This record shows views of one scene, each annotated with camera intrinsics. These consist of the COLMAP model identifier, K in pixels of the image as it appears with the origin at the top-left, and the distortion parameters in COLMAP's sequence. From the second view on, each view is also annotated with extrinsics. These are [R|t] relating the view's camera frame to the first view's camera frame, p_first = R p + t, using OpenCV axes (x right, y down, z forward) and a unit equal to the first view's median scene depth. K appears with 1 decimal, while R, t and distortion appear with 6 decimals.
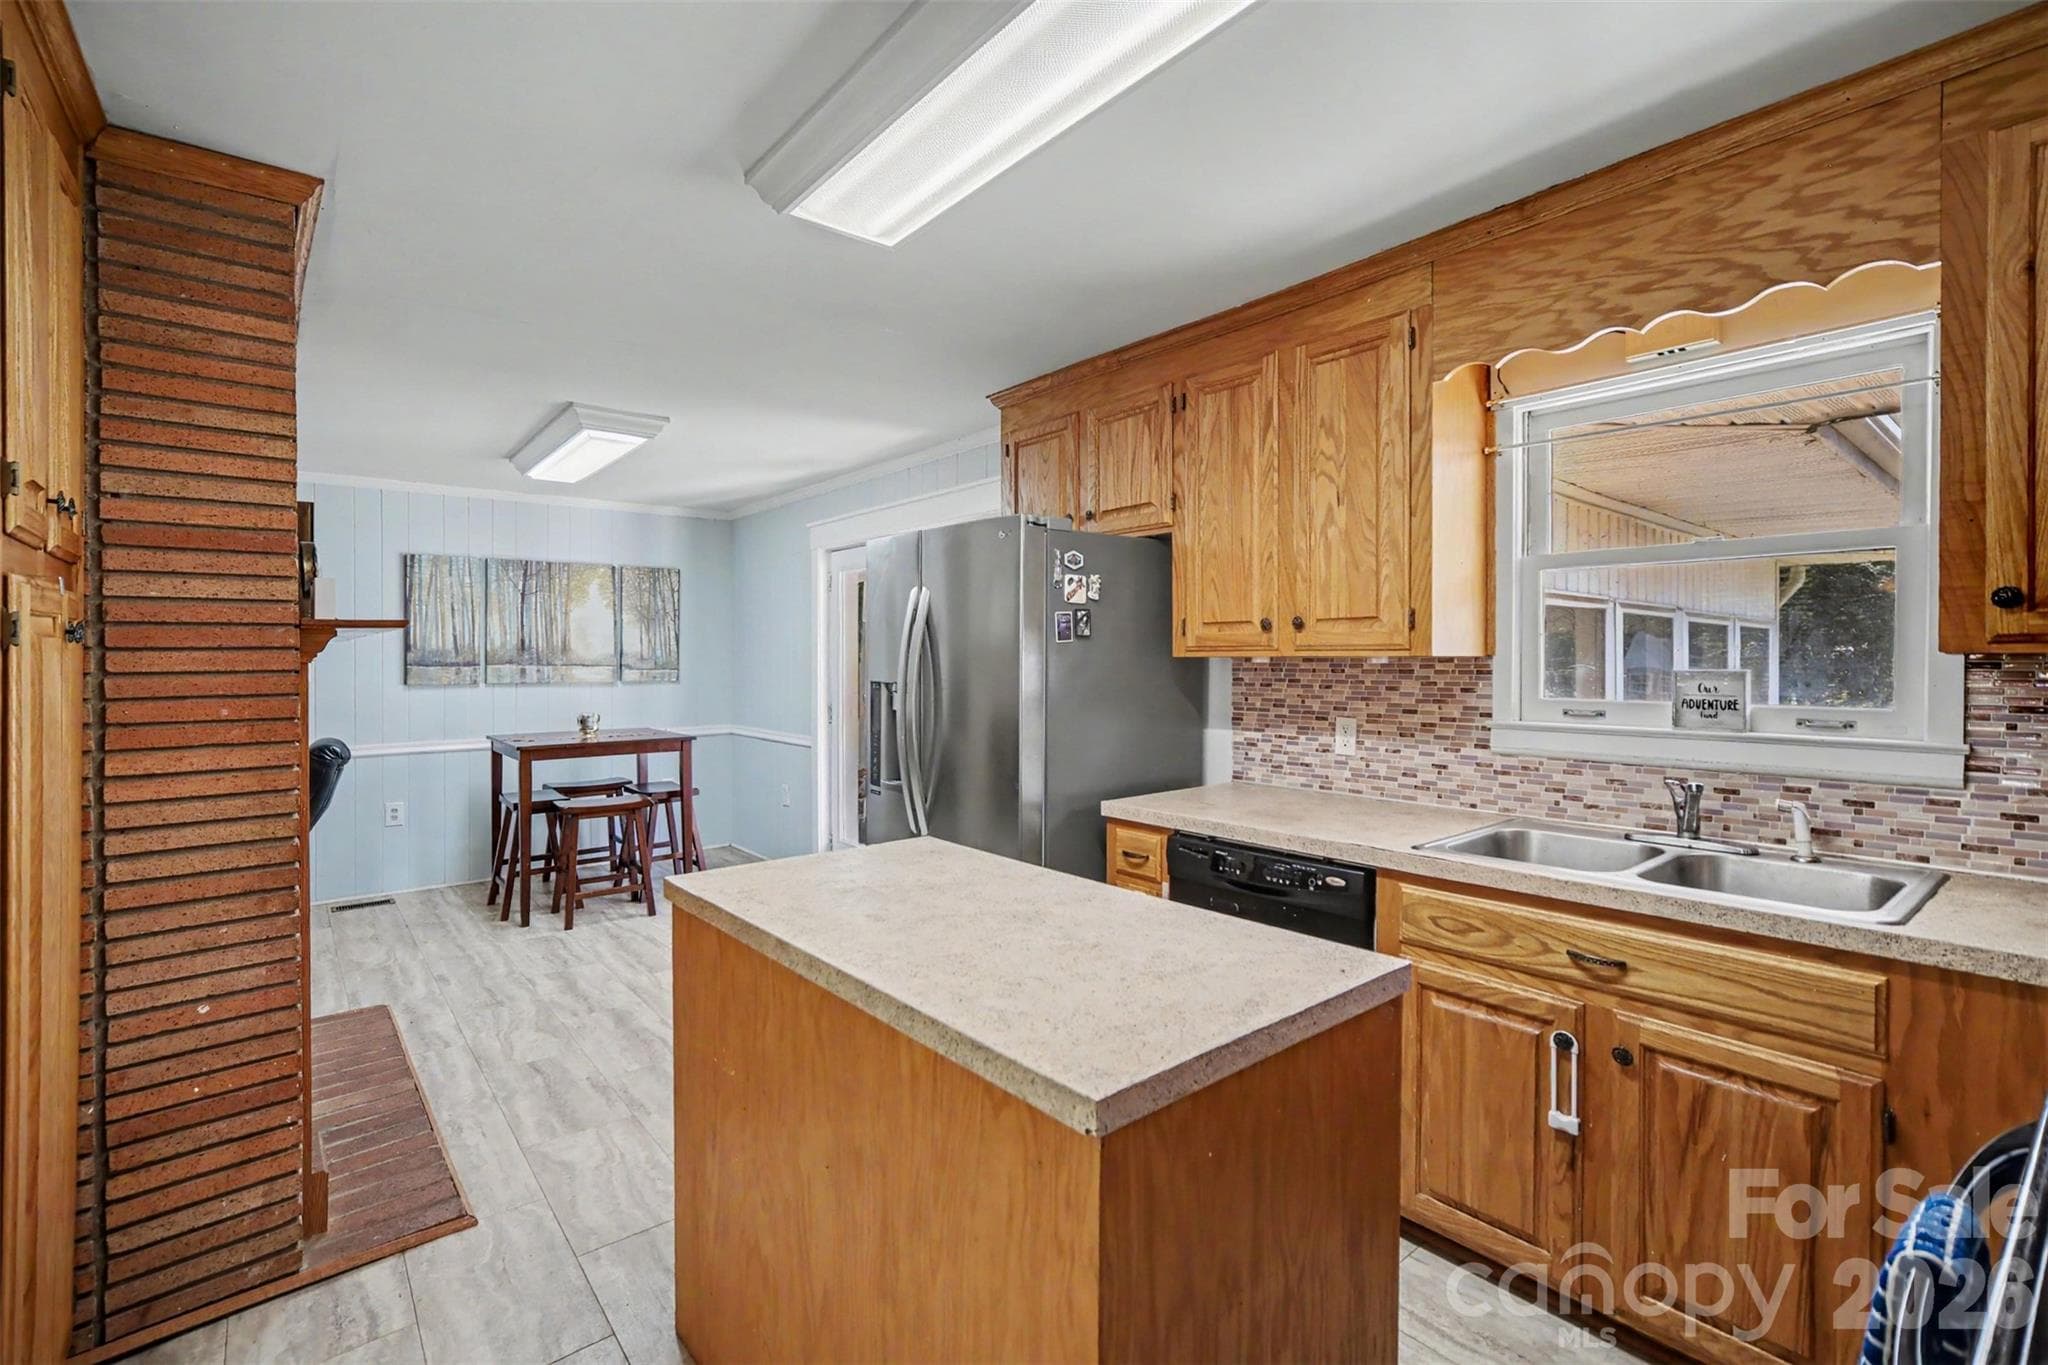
lens RADIAL K [[938.9, 0, 1023.3], [0, 938.9, 666.5], [0, 0, 1]] dist [-0.004670, -0.000329]
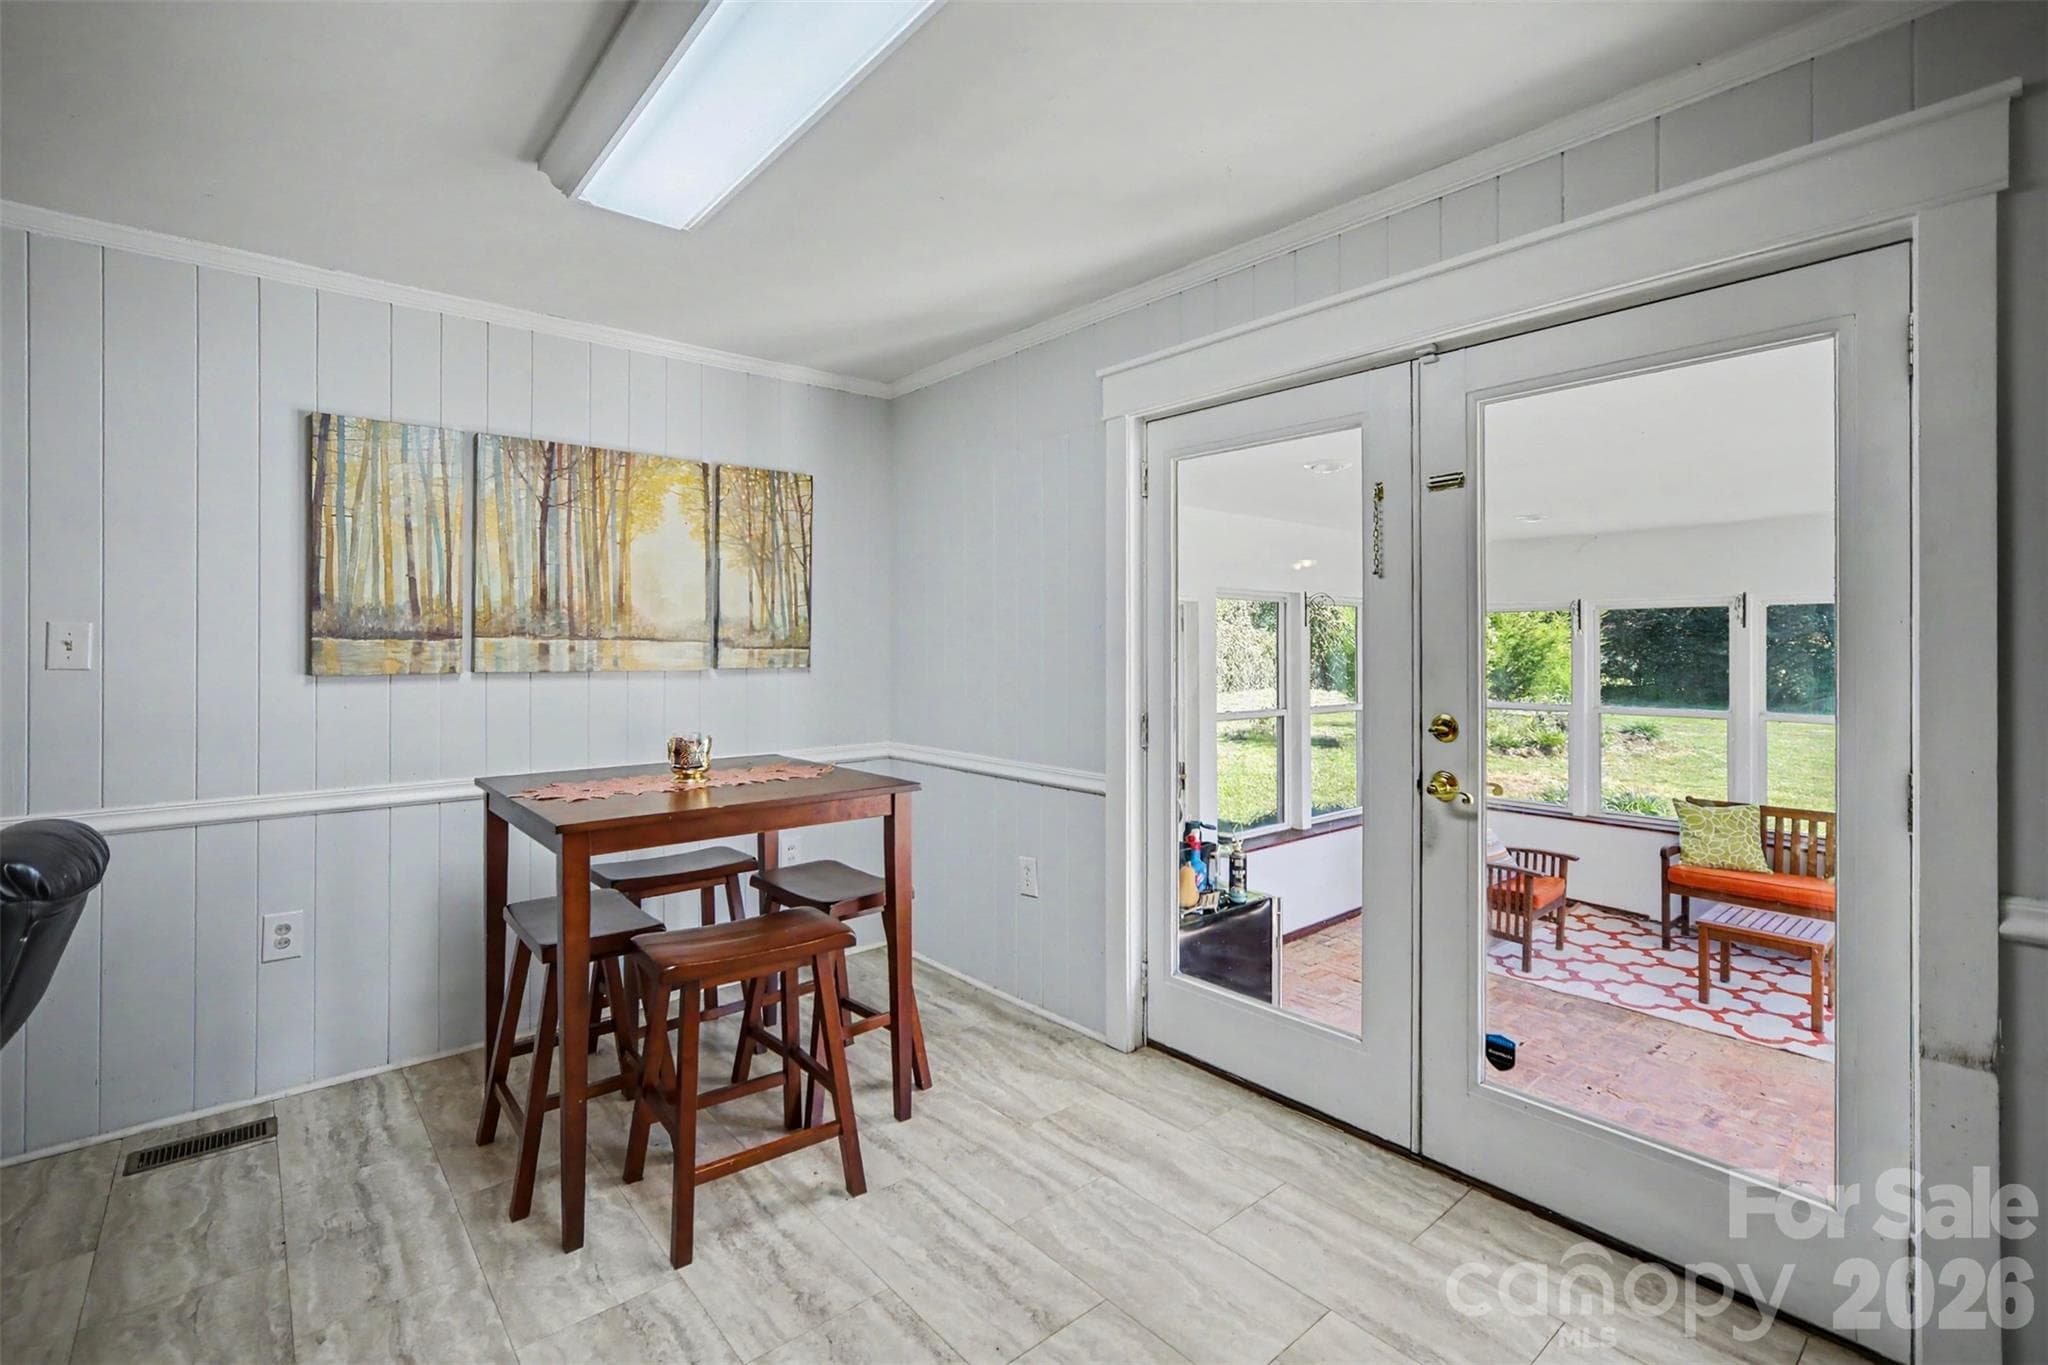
lens RADIAL K [[967.4, 0, 1056.7], [0, 967.4, 645.9], [0, 0, 1]] dist [0.001038, 0.000547]
pose [[0.999325, 0.000799, 0.036718, -0.459166], [-0.000402, 0.999941, -0.010817, 0.015525], [-0.036725, 0.010795, 0.999267, 0.769377]]
